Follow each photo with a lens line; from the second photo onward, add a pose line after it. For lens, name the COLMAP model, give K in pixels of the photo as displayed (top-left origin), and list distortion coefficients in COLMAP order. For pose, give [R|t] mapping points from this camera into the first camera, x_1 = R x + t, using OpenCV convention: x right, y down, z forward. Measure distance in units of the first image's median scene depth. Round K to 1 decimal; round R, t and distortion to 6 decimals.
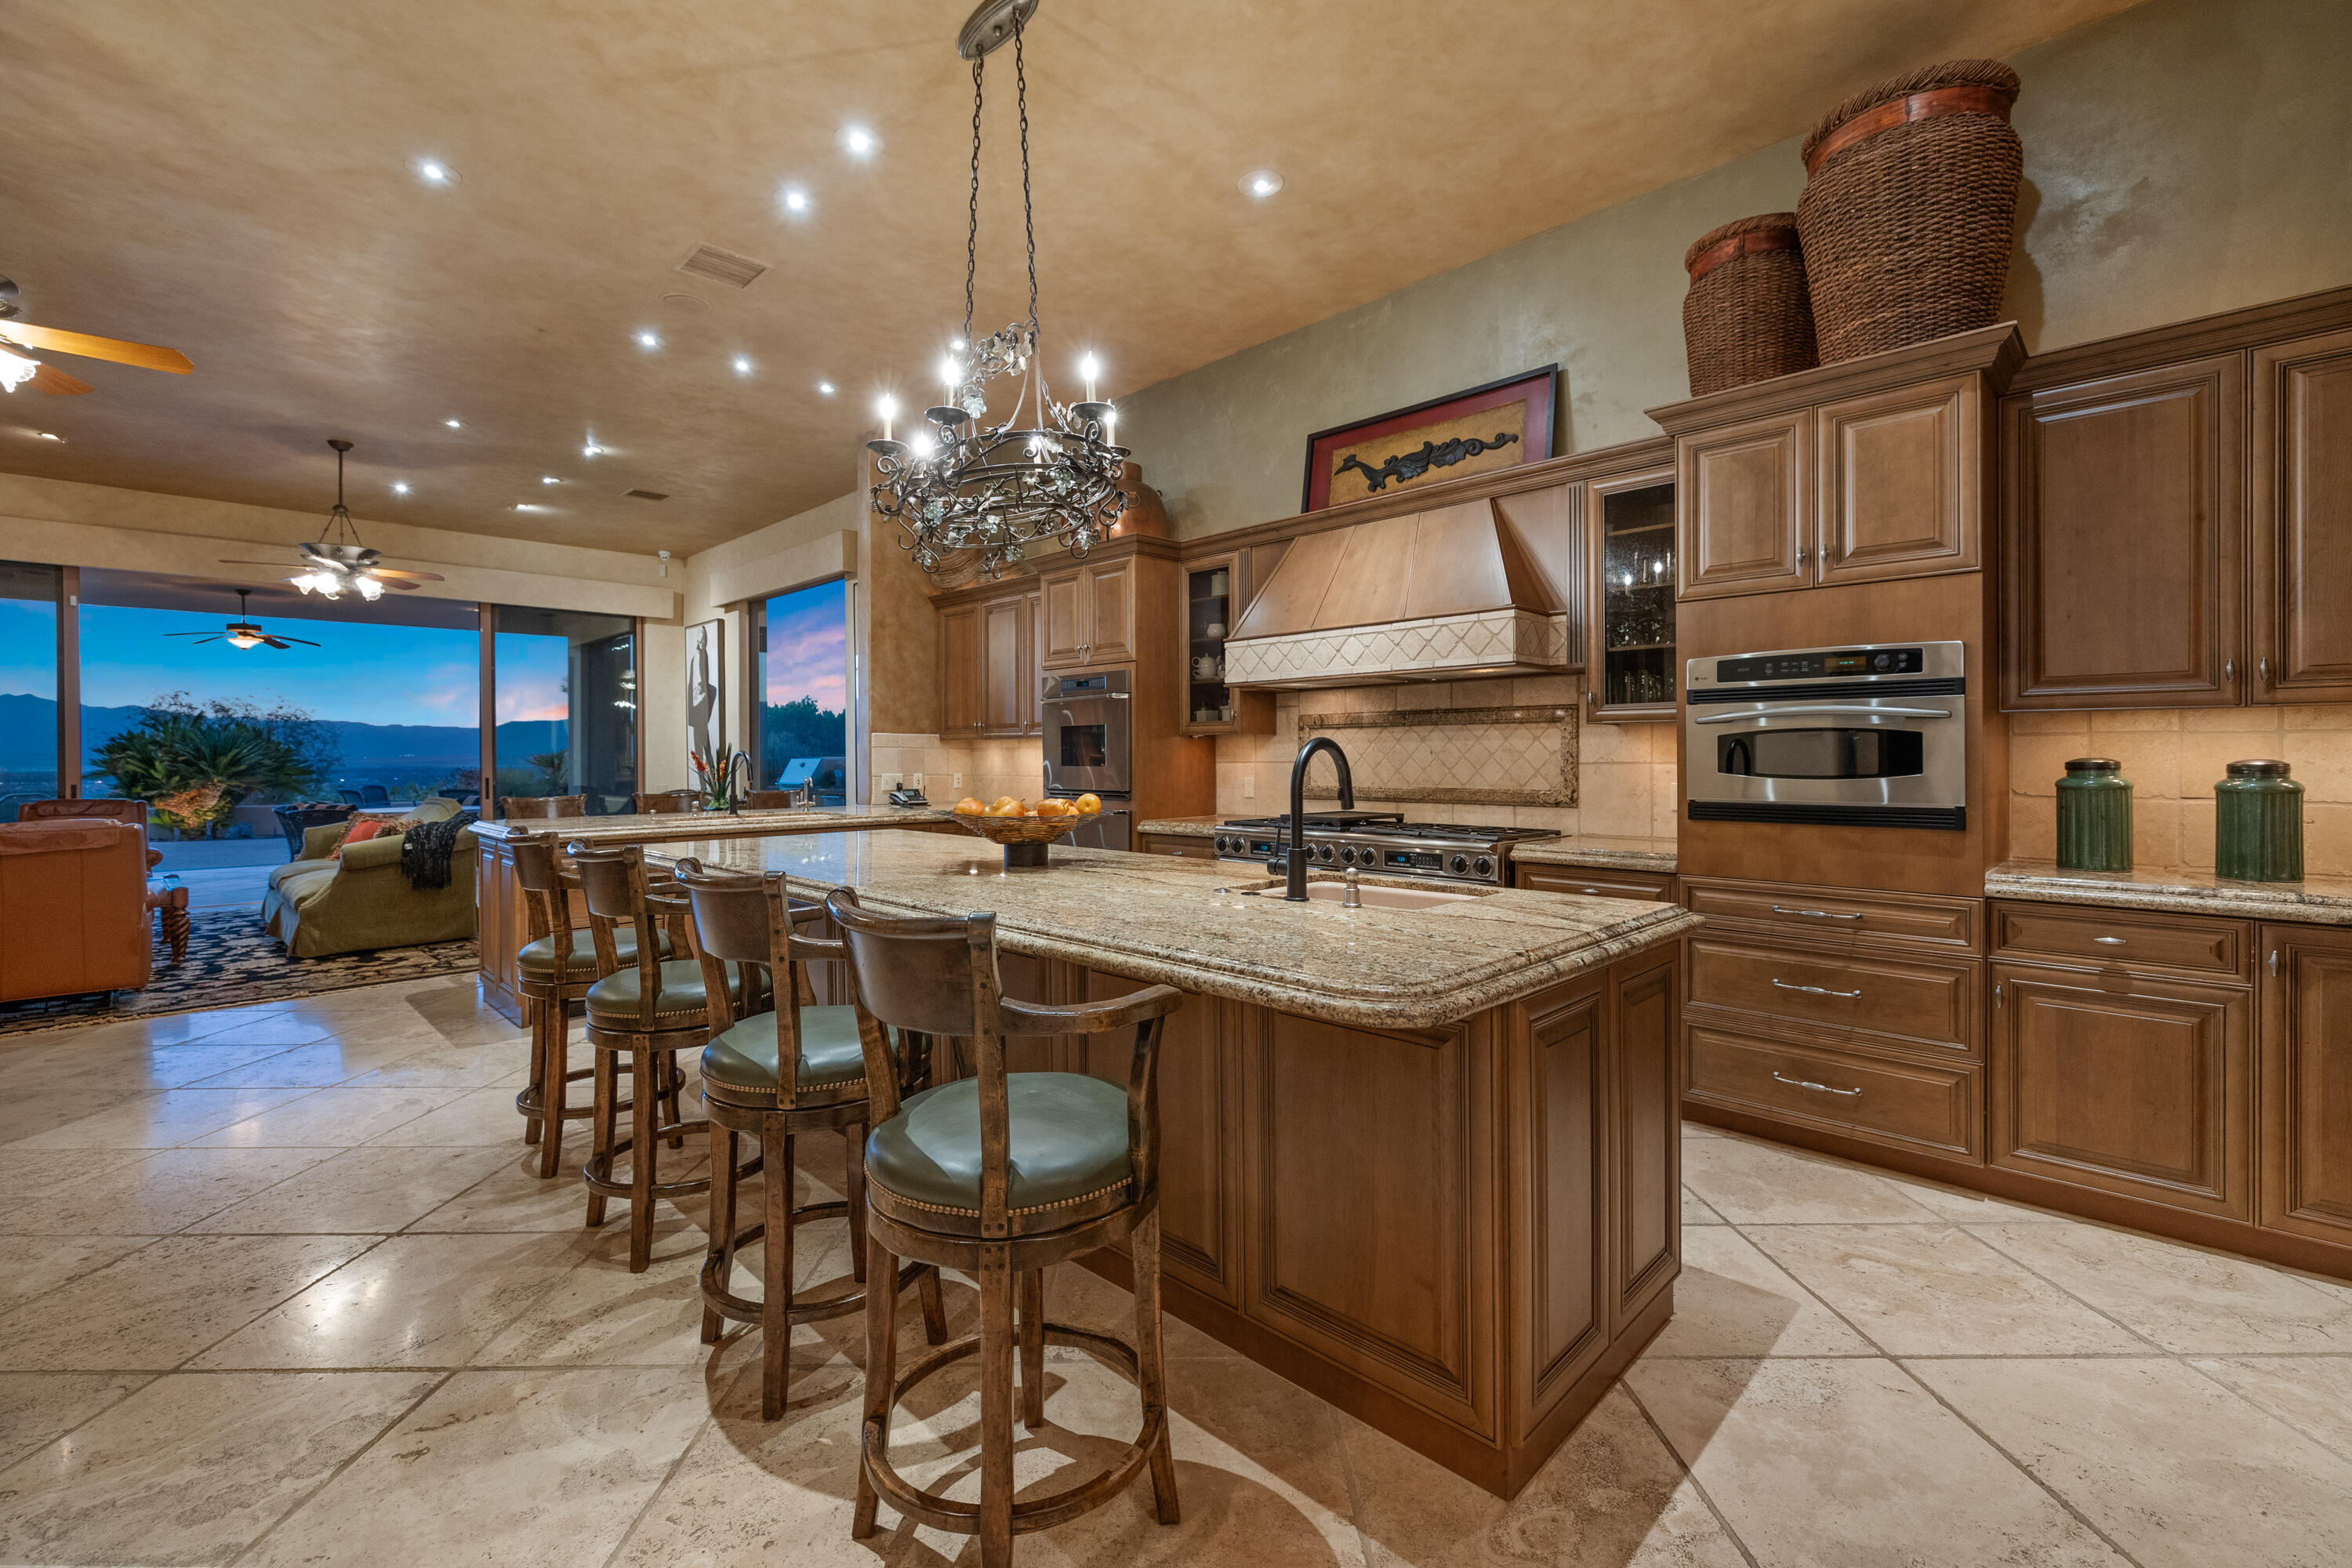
lens RADIAL K [[1002.8, 0, 1185.0], [0, 1002.8, 759.3], [0, 0, 1]] dist [-0.001942, 0.000274]
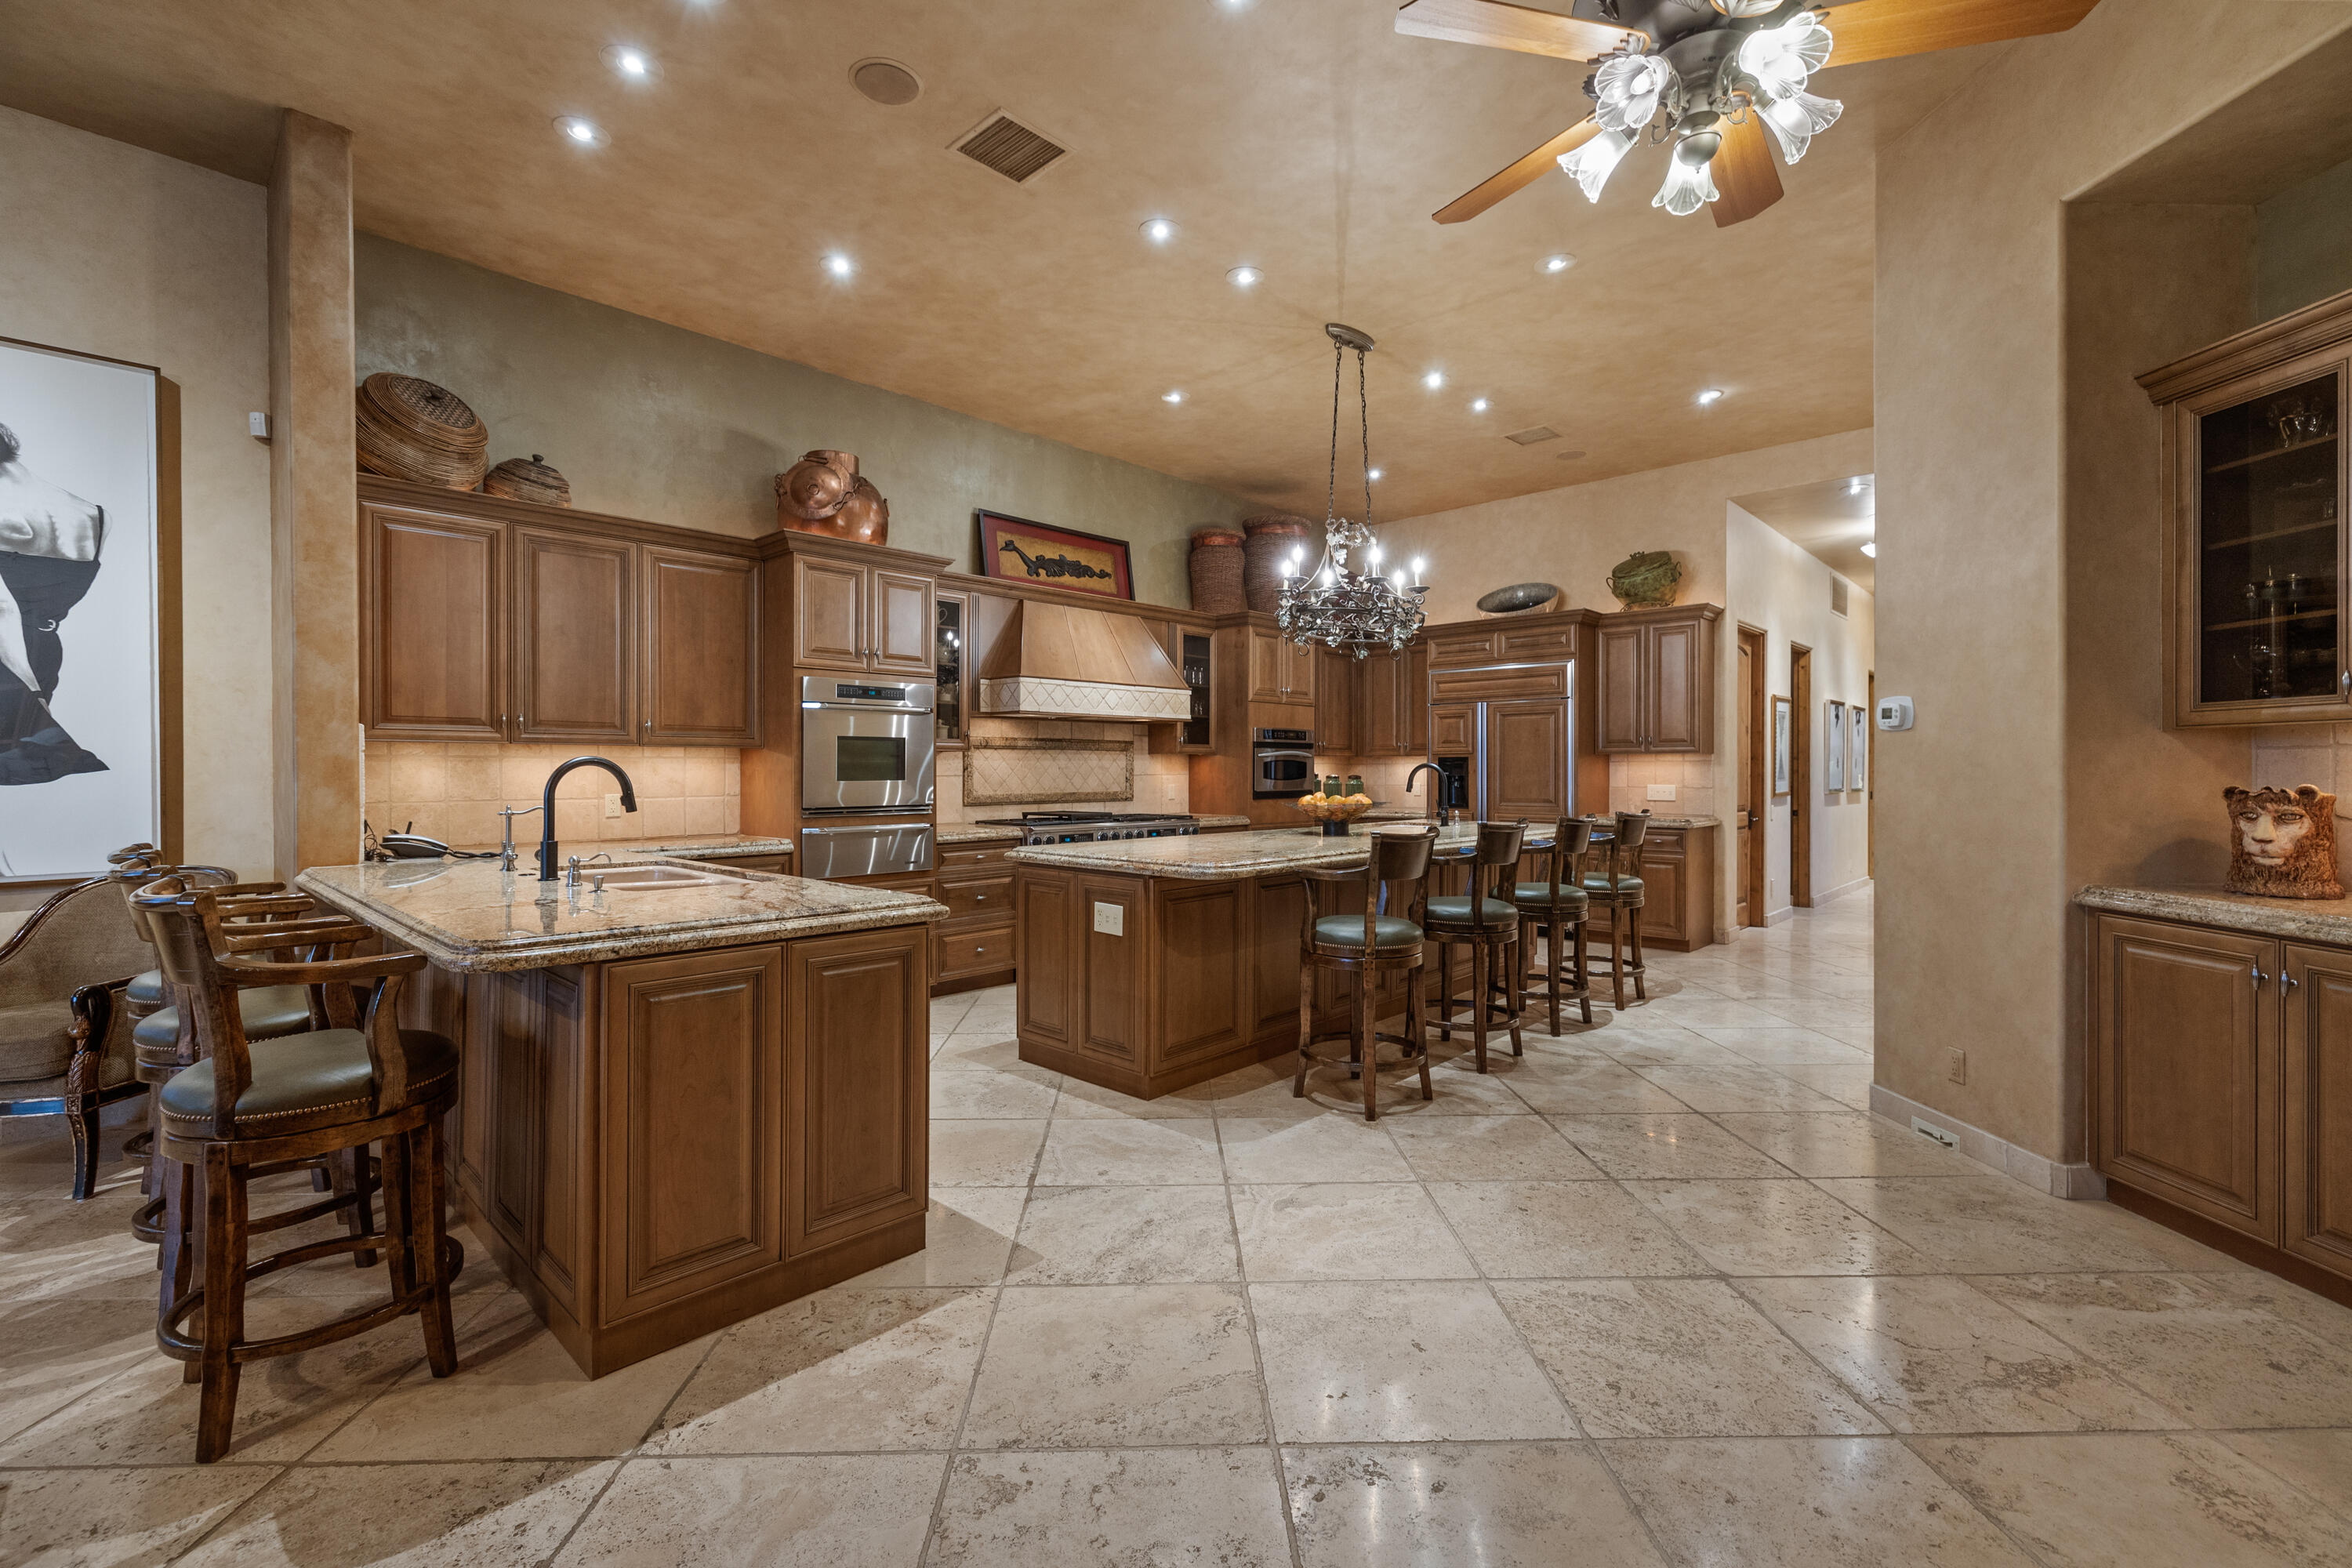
lens RADIAL K [[1002.8, 0, 1185.7], [0, 1002.8, 772.5], [0, 0, 1]] dist [-0.001942, 0.000274]
pose [[-0.026182, 0.001207, 0.999656, -0.720472], [0.004469, 0.999989, -0.001090, 0.001053], [-0.999647, 0.004439, -0.026187, 0.507755]]
